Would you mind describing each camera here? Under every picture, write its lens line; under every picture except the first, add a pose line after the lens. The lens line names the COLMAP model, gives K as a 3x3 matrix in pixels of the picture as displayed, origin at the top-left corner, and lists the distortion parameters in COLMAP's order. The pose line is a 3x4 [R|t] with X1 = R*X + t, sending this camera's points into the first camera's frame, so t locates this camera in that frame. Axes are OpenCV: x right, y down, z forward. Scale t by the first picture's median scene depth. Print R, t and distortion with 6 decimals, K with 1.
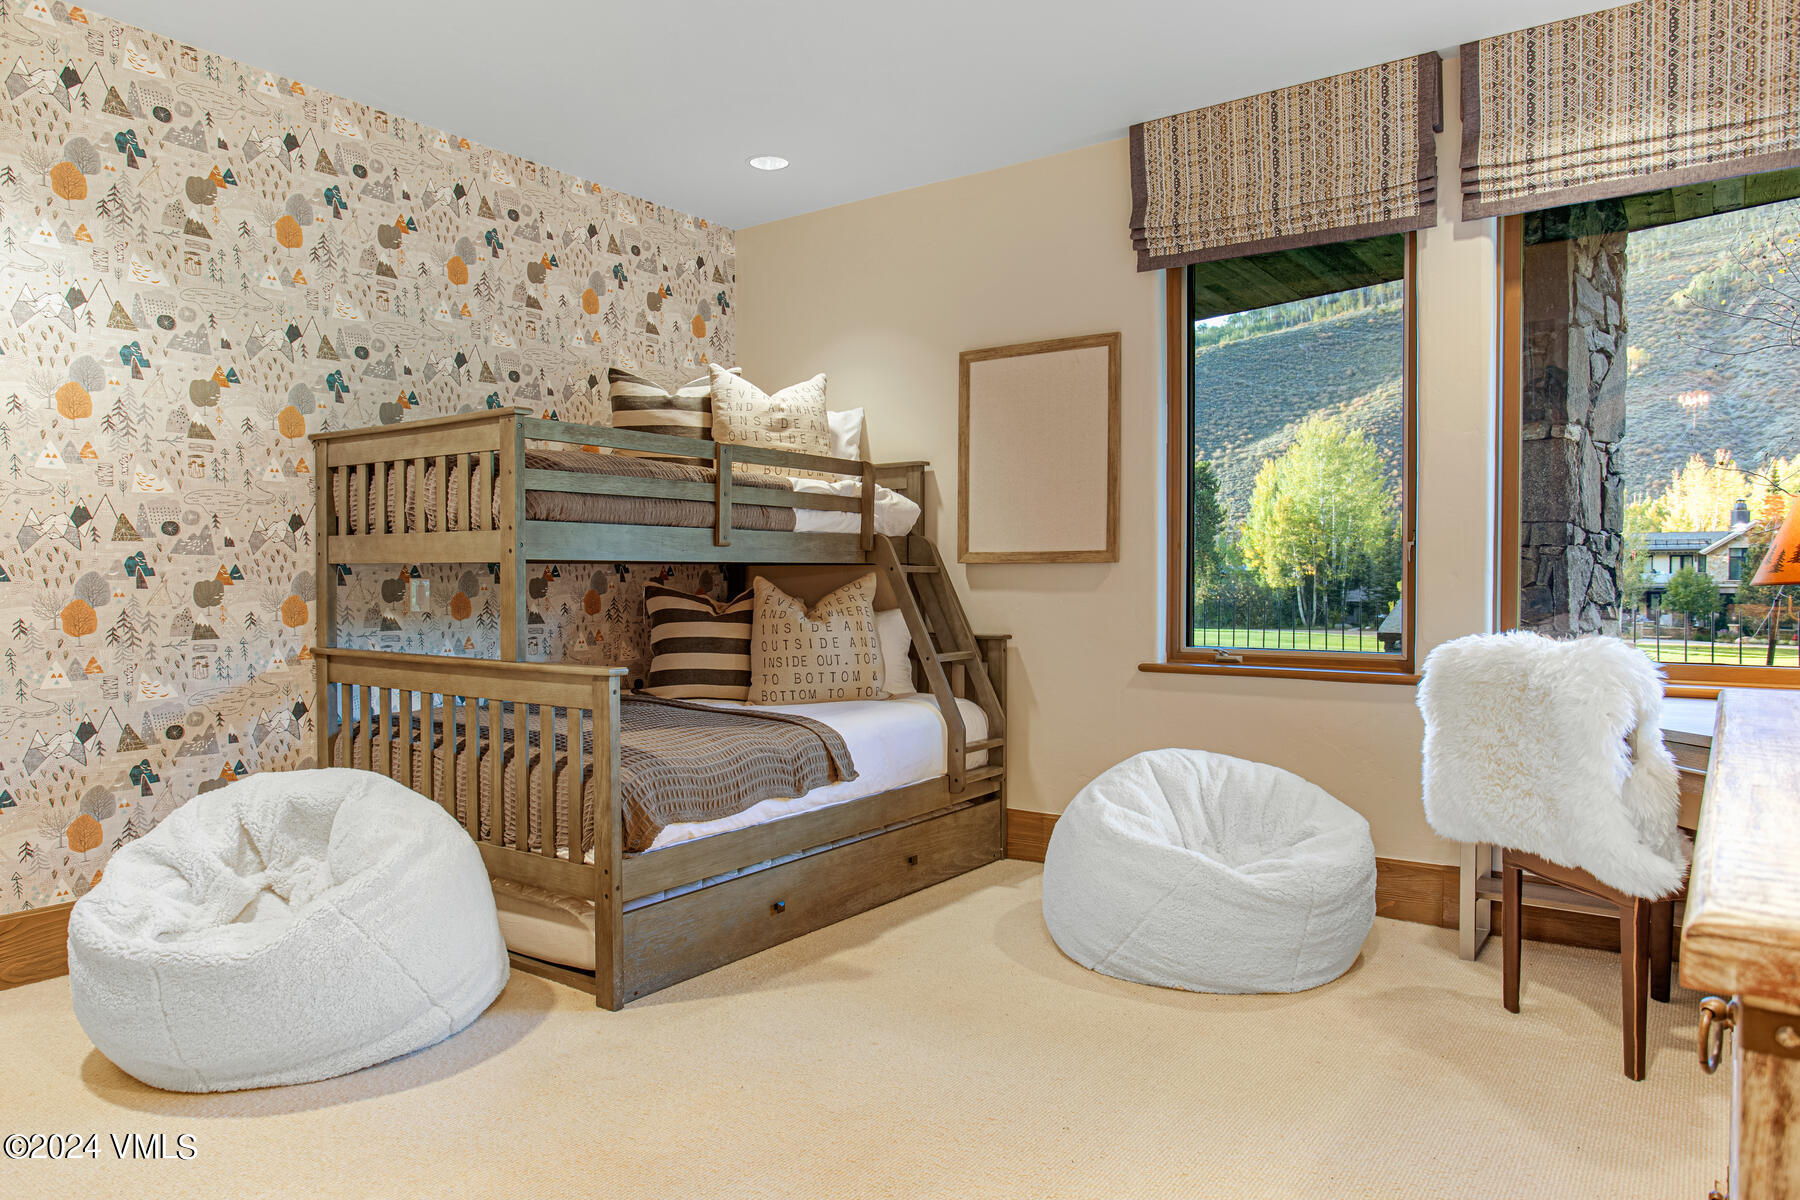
lens RADIAL K [[1201.8, 0, 903.8], [0, 1201.8, 597.9], [0, 0, 1]] dist [0.040404, 0.005251]
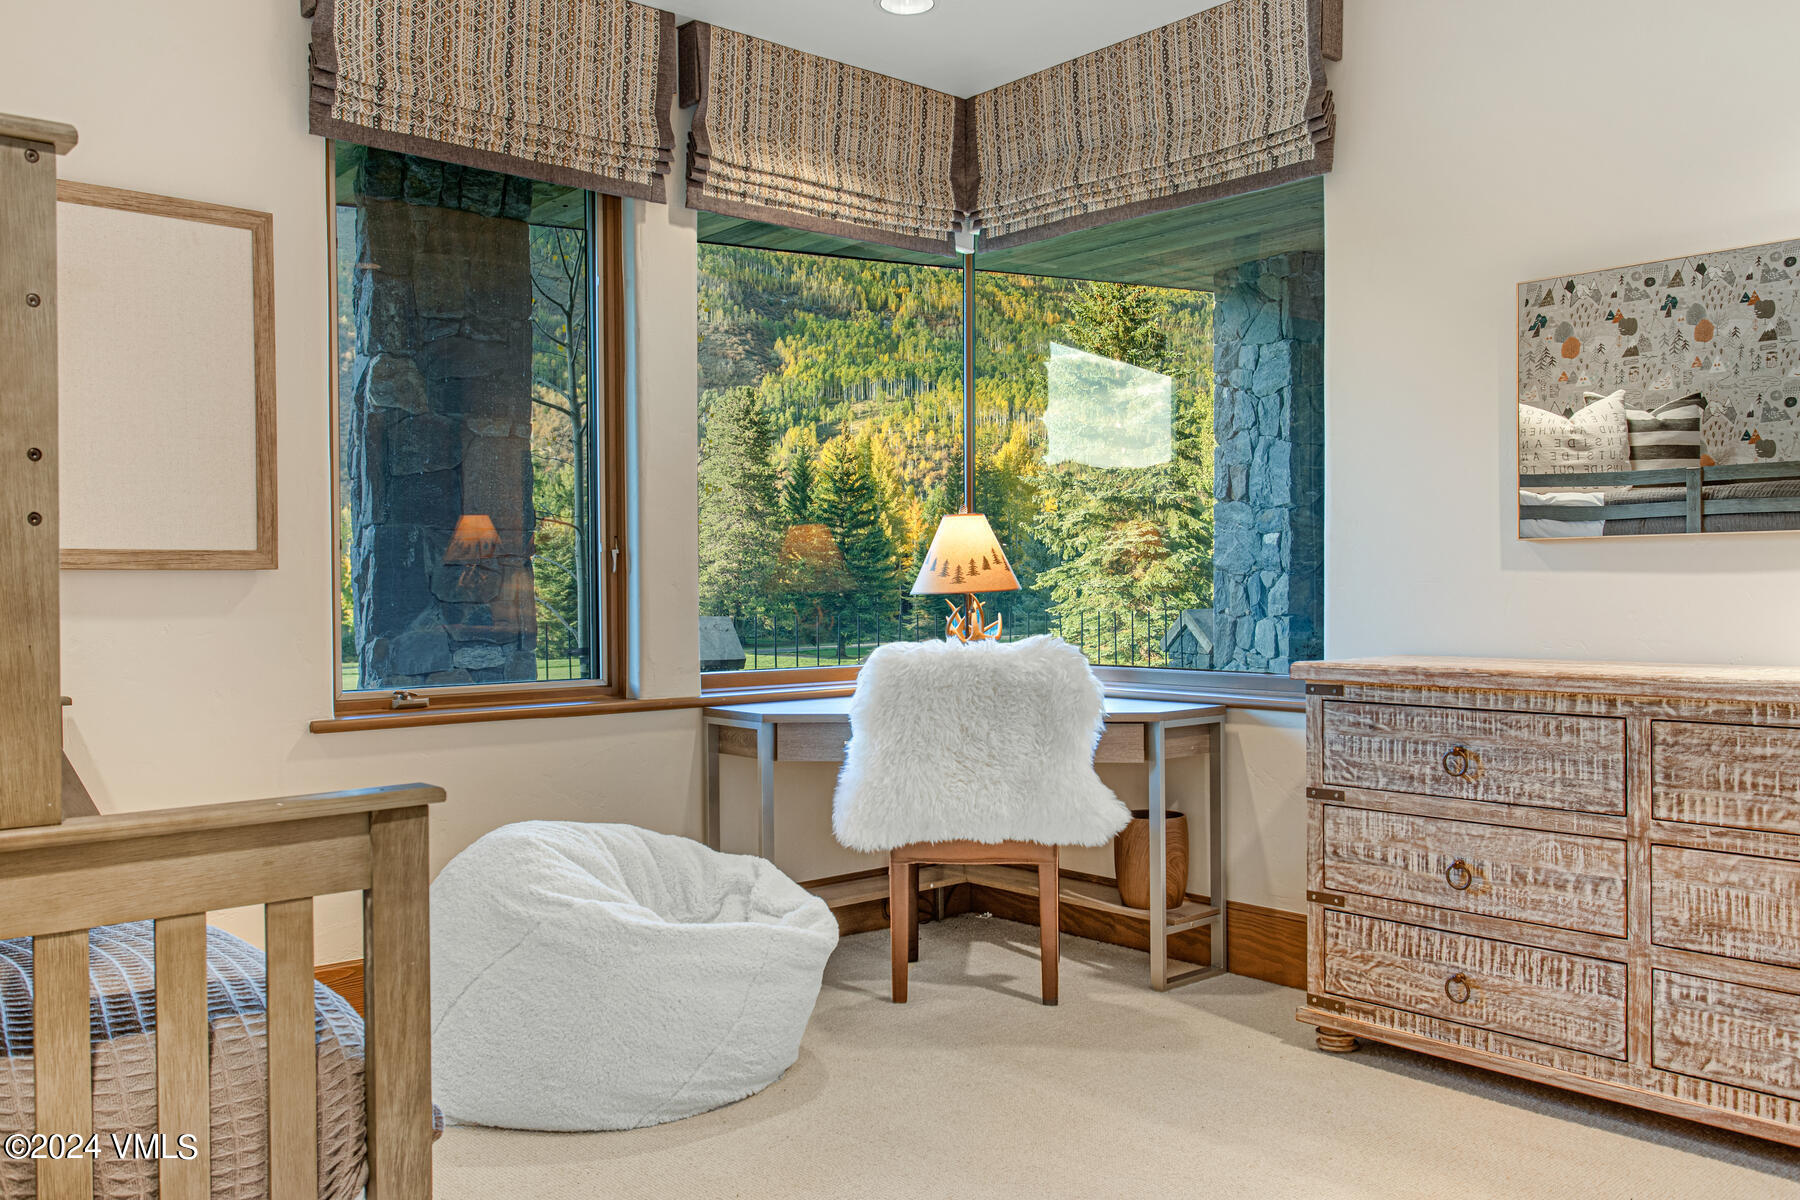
lens RADIAL K [[1543.9, 0, 904.3], [0, 1543.9, 591.6], [0, 0, 1]] dist [0.077934, 0.001899]
pose [[0.241436, -0.004892, 0.970404, -0.692530], [0.028134, 0.999602, -0.001960, -0.007948], [-0.970009, 0.027775, 0.241478, 0.586801]]
